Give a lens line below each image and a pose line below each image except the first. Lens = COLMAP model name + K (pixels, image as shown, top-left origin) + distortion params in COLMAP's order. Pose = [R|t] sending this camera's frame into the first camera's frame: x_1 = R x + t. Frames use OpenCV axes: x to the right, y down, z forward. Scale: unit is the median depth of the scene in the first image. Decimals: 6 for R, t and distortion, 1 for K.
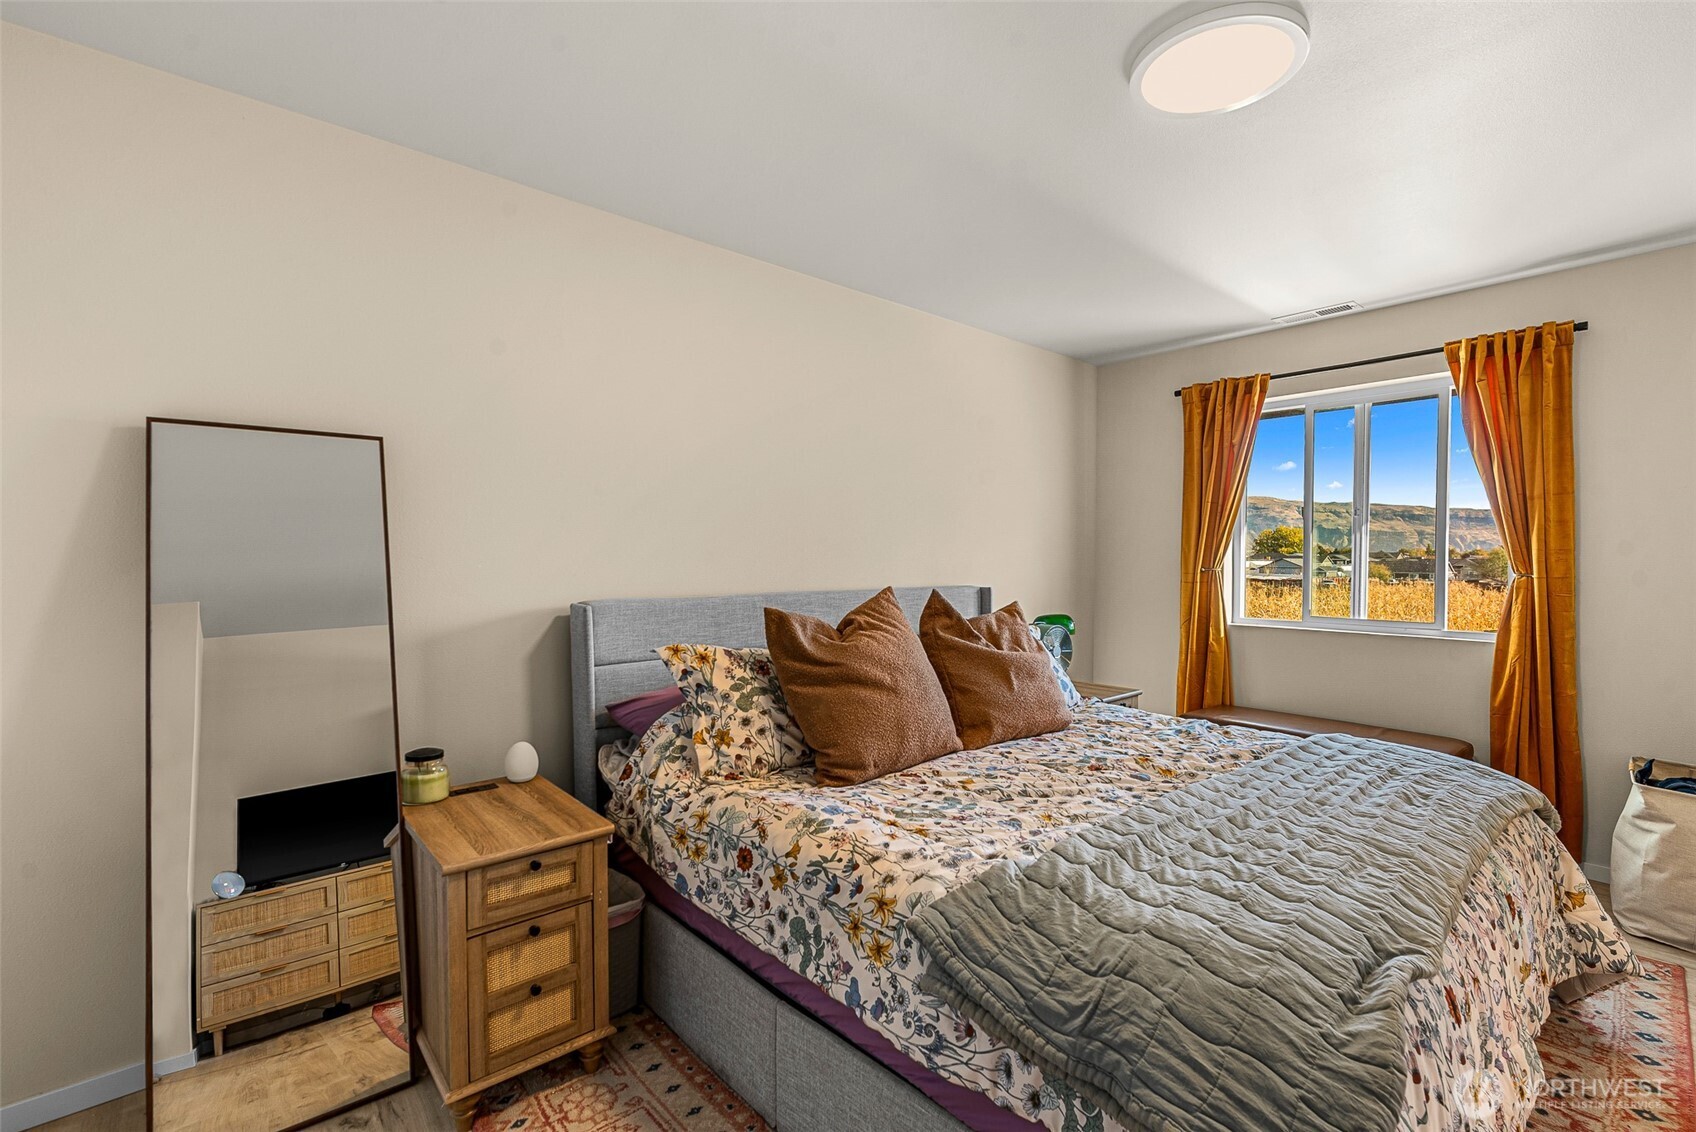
lens RADIAL K [[749.1, 0, 878.0], [0, 749.1, 566.0], [0, 0, 1]] dist [-0.001053, 0.000125]
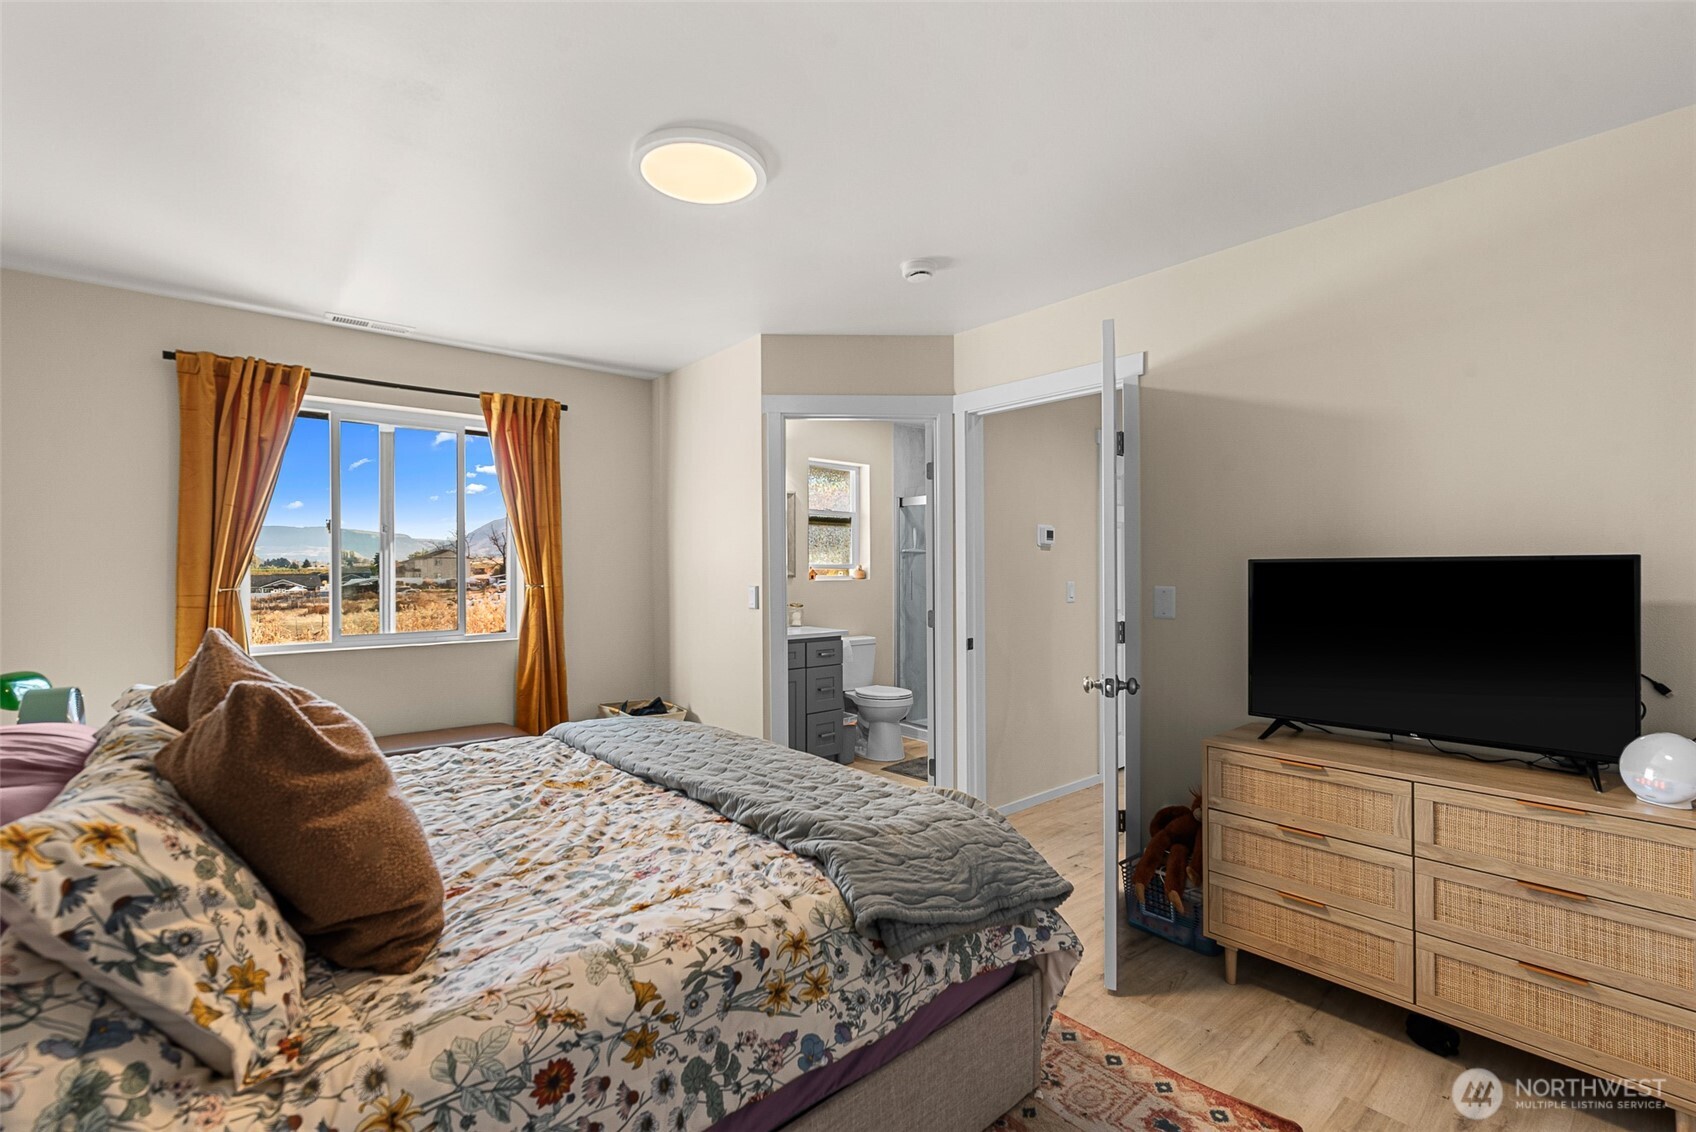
lens RADIAL K [[749.1, 0, 838.6], [0, 749.1, 569.6], [0, 0, 1]] dist [-0.001053, 0.000125]
pose [[0.044736, -0.001437, 0.998998, -0.759739], [0.018355, 0.999831, 0.000616, -0.013260], [-0.998830, 0.018309, 0.044755, 0.736080]]
